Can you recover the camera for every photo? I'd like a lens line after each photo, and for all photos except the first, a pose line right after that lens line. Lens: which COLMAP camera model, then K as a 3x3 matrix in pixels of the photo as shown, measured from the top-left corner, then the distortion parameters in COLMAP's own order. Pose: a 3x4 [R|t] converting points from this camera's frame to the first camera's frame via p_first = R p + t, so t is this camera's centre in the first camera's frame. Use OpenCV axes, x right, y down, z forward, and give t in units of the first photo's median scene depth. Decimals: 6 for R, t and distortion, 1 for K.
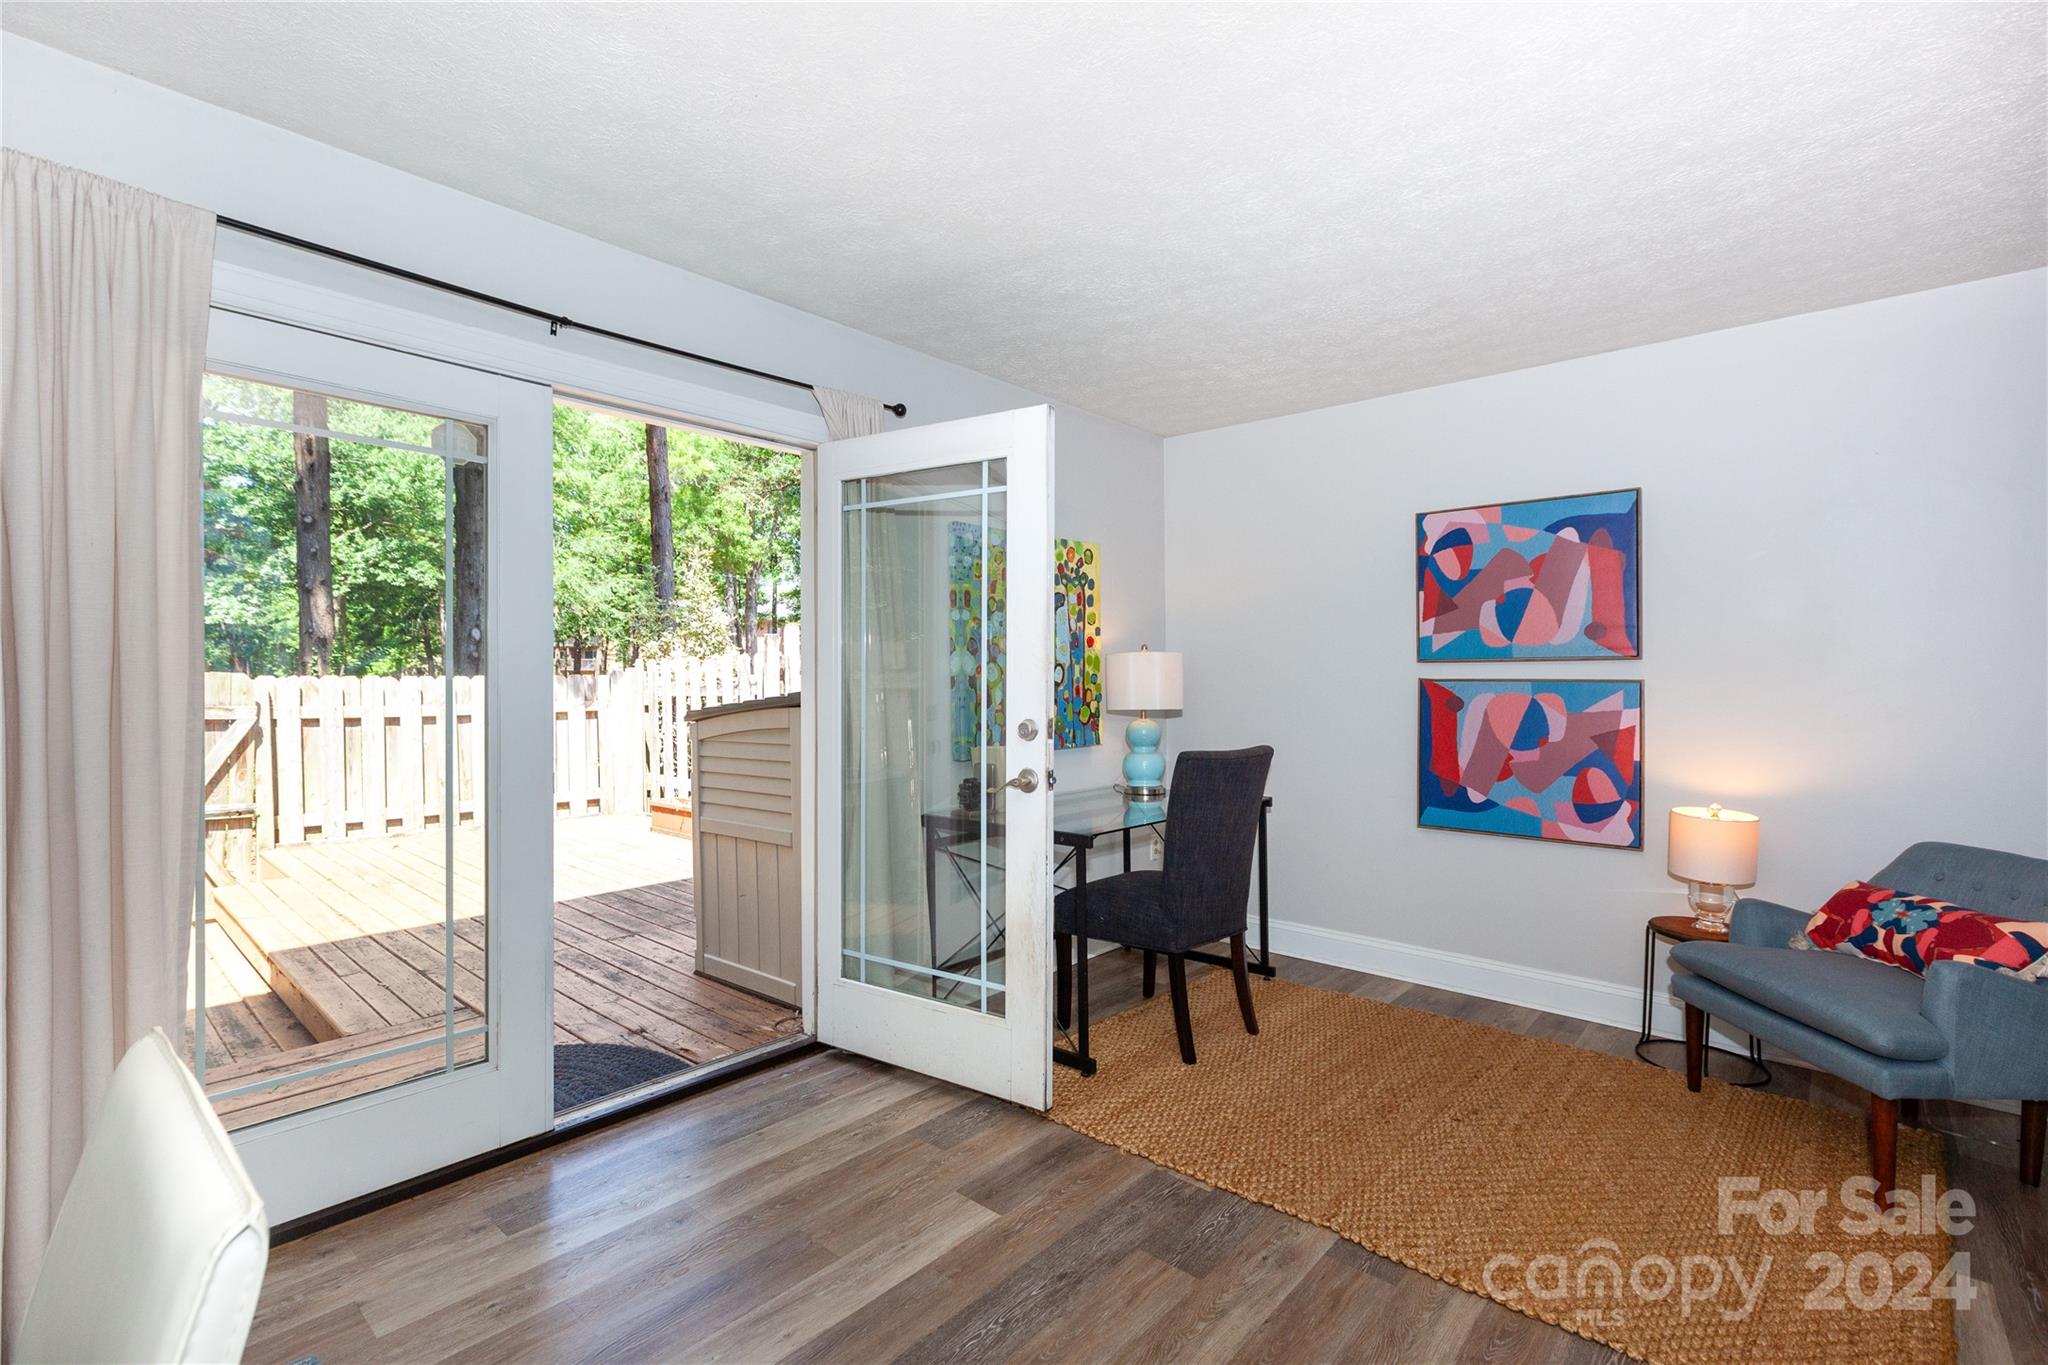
lens RADIAL K [[927.2, 0, 1015.8], [0, 927.2, 684.0], [0, 0, 1]] dist [0.001960, -0.002306]
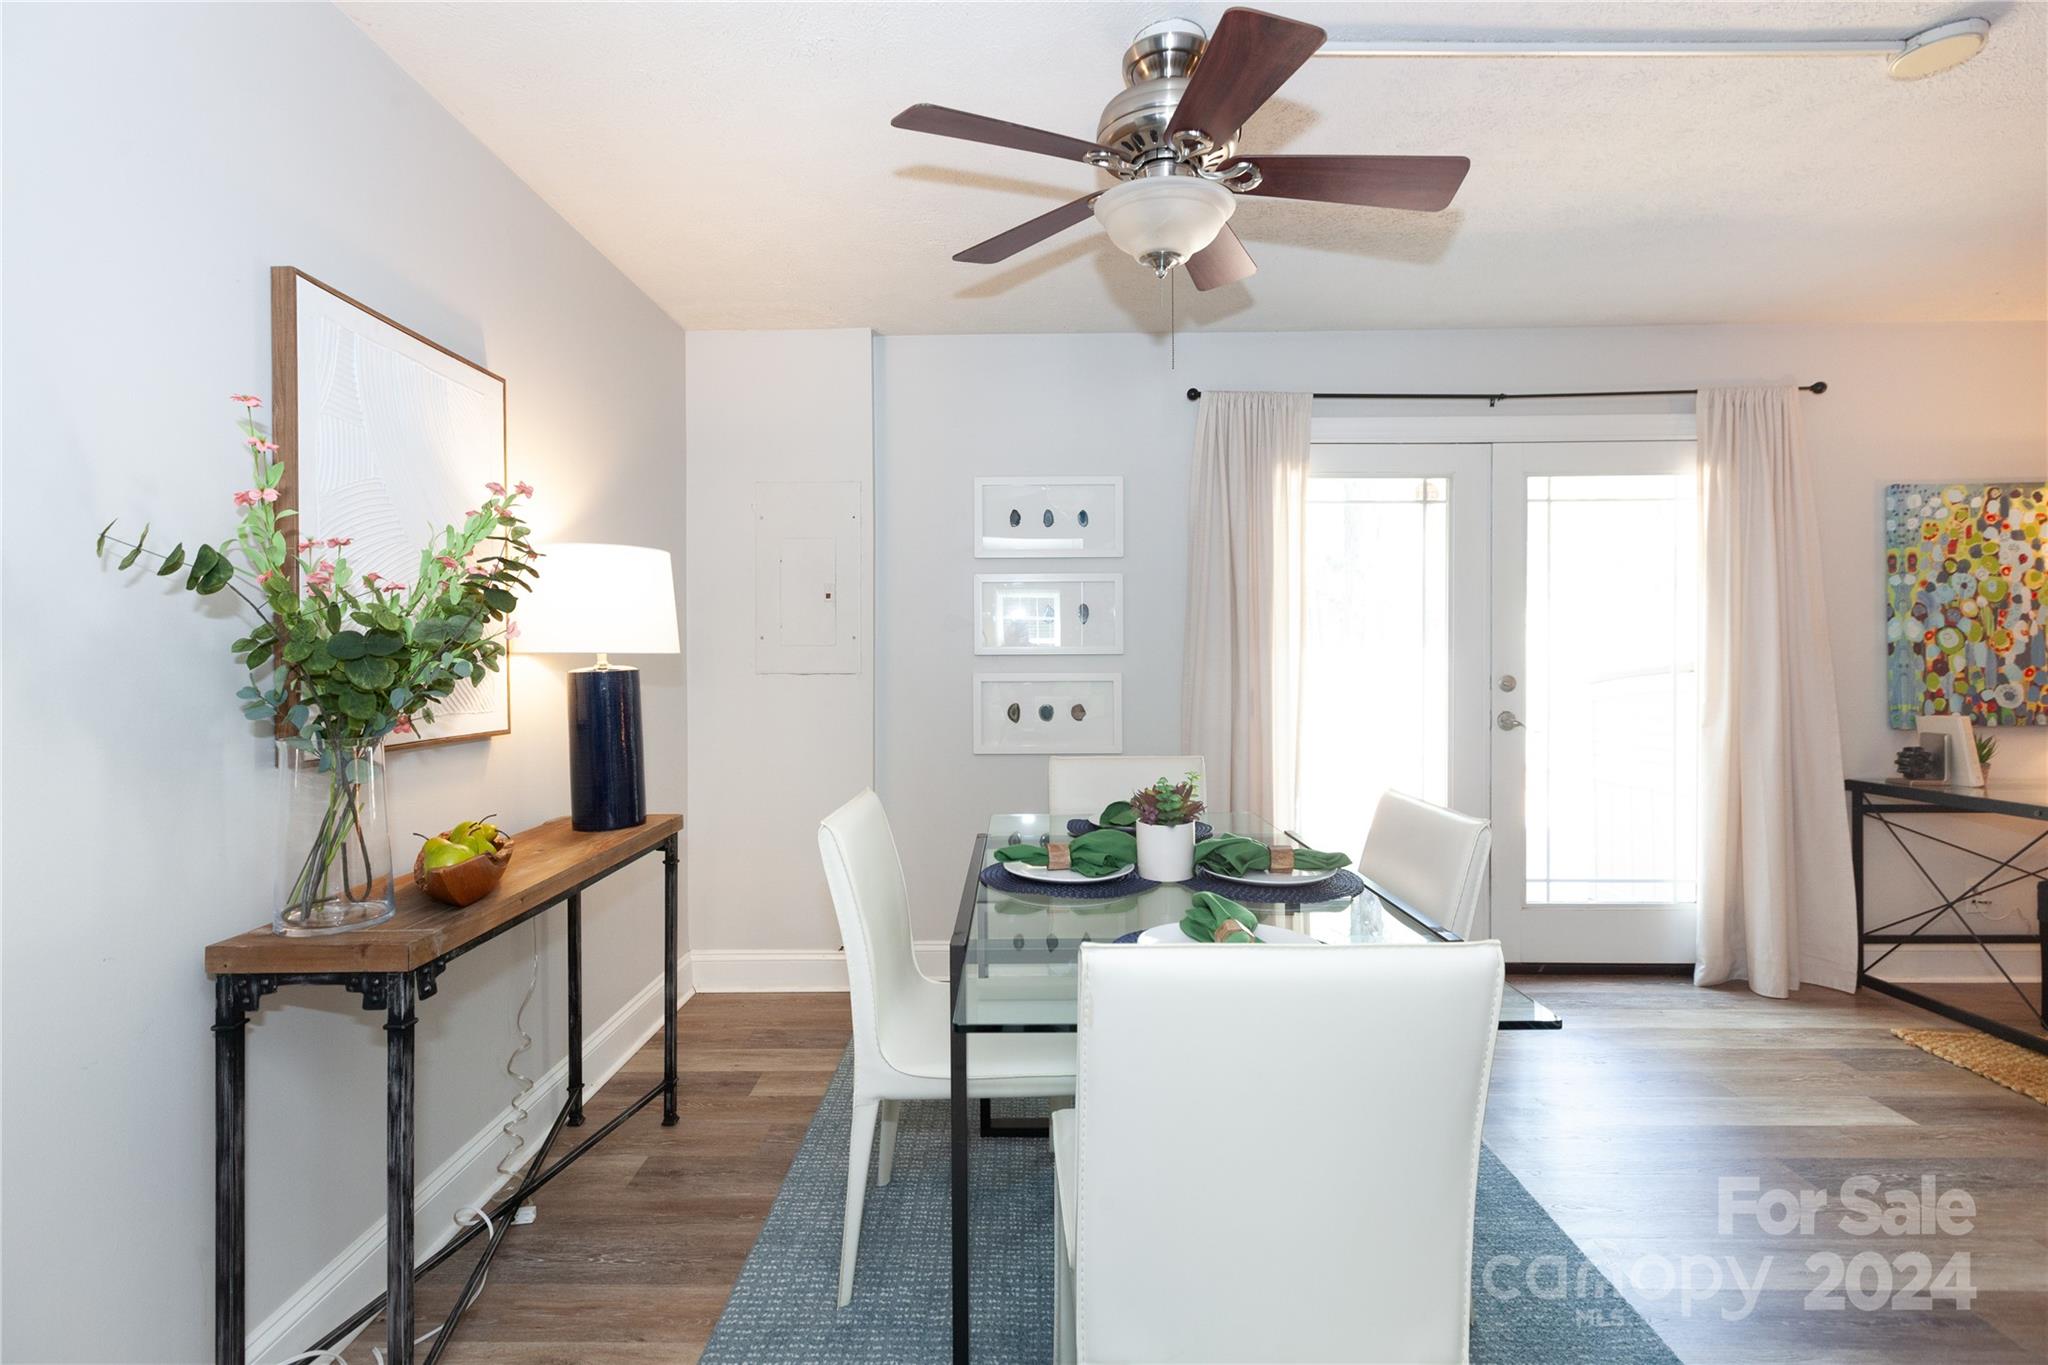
lens RADIAL K [[927.2, 0, 1009.1], [0, 927.2, 658.5], [0, 0, 1]] dist [0.001960, -0.002306]
pose [[0.646805, 0.000264, -0.762655, 0.069597], [0.000859, 0.999999, 0.001074, 0.005947], [0.762655, -0.001350, 0.646805, -0.312133]]
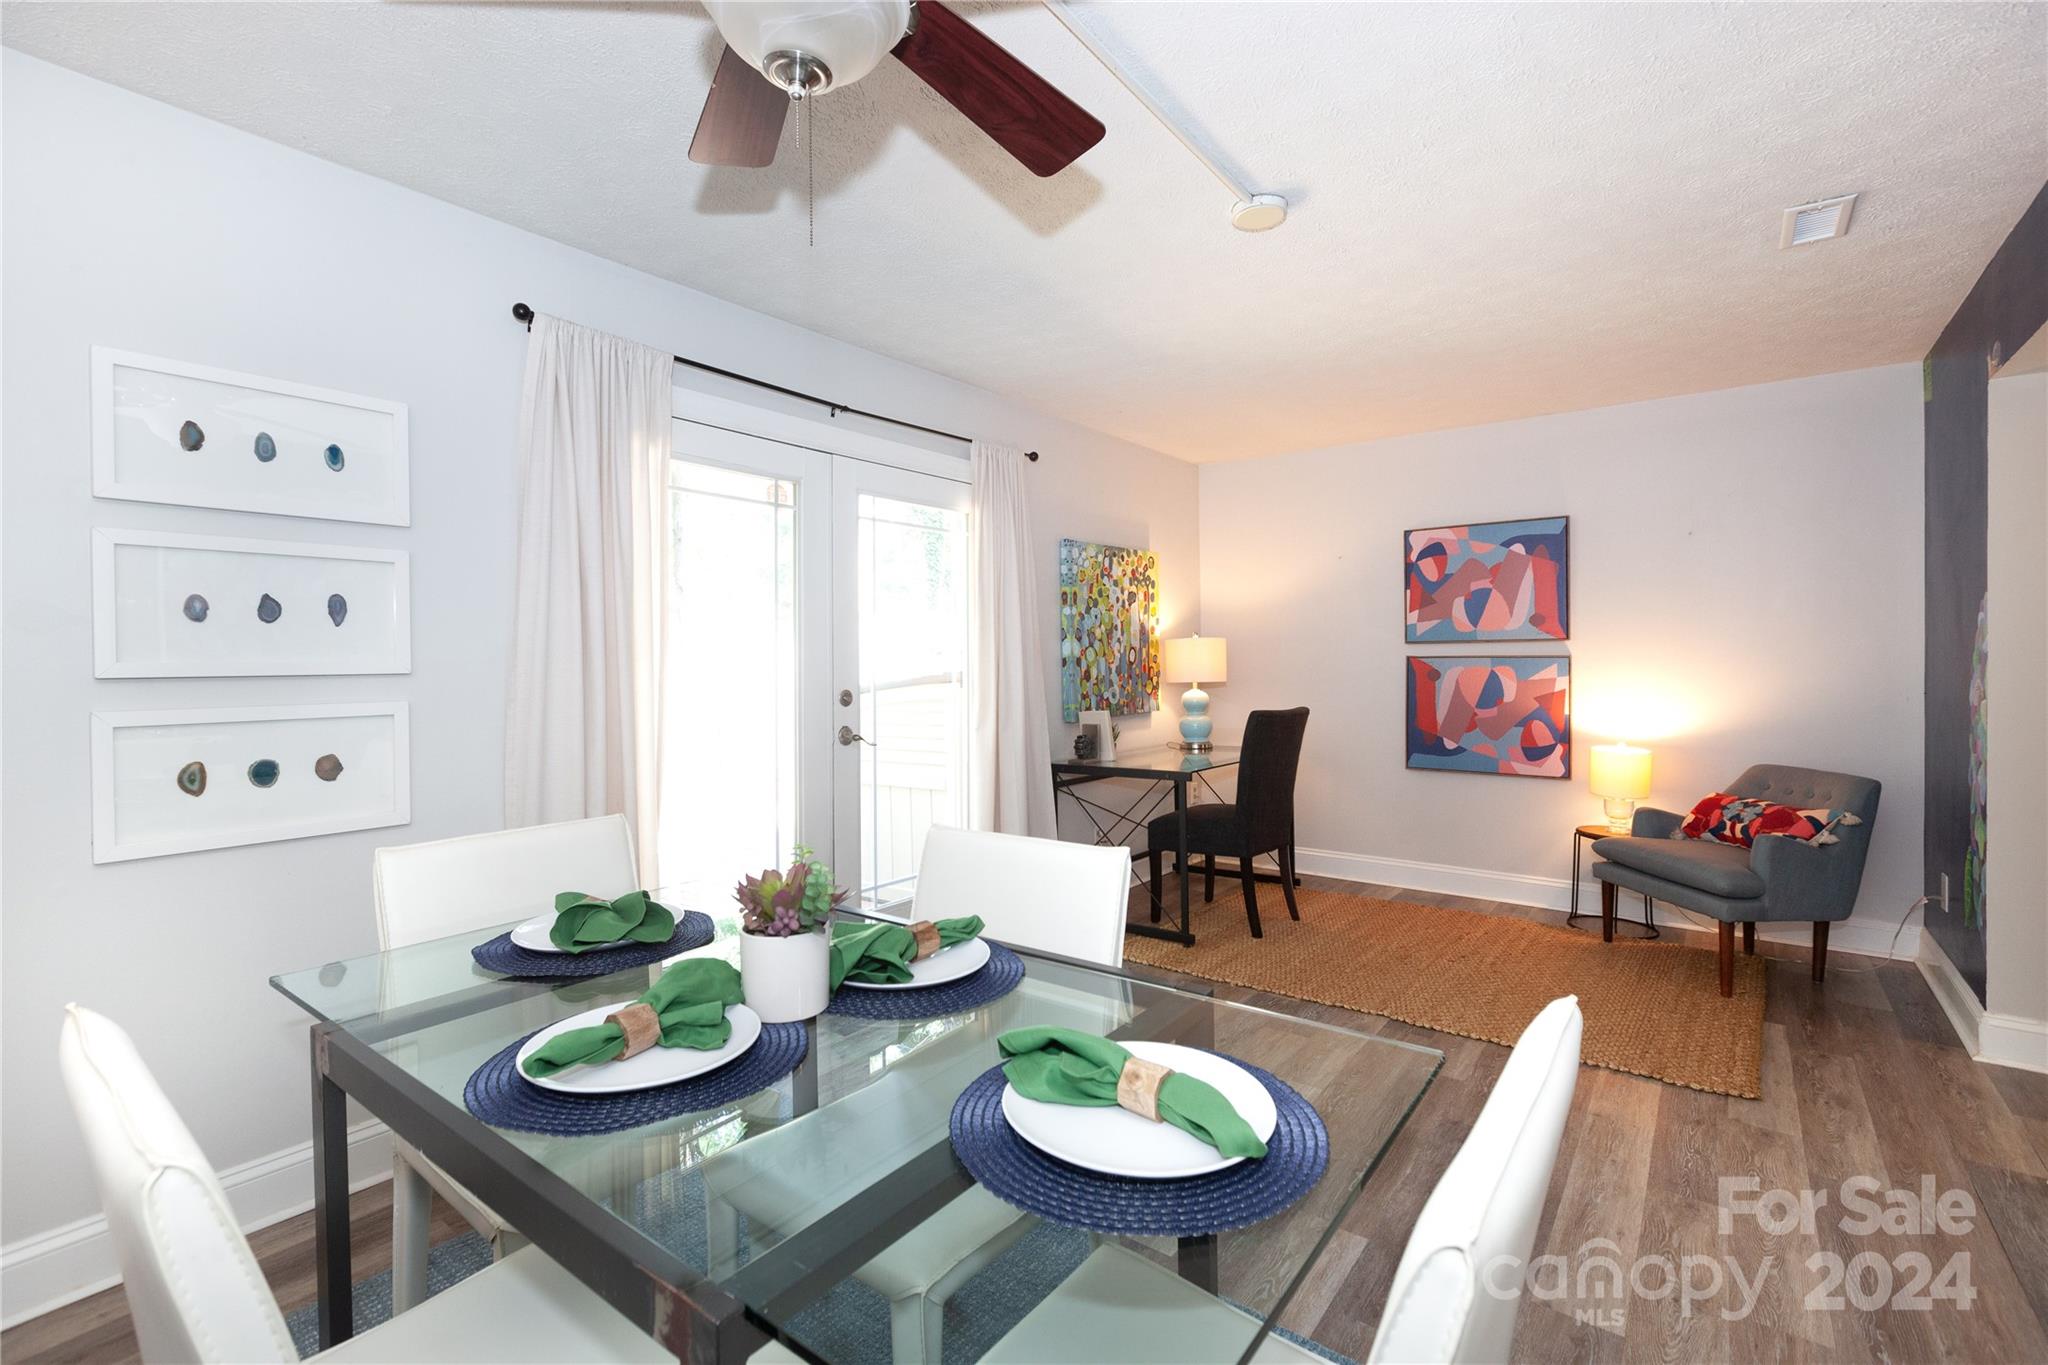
lens RADIAL K [[927.2, 0, 1022.3], [0, 927.2, 675.0], [0, 0, 1]] dist [0.001960, -0.002306]
pose [[0.997328, -0.011318, 0.072171, -0.200611], [0.010626, 0.999894, 0.009968, 0.002018], [-0.072276, -0.009174, 0.997342, -0.267374]]
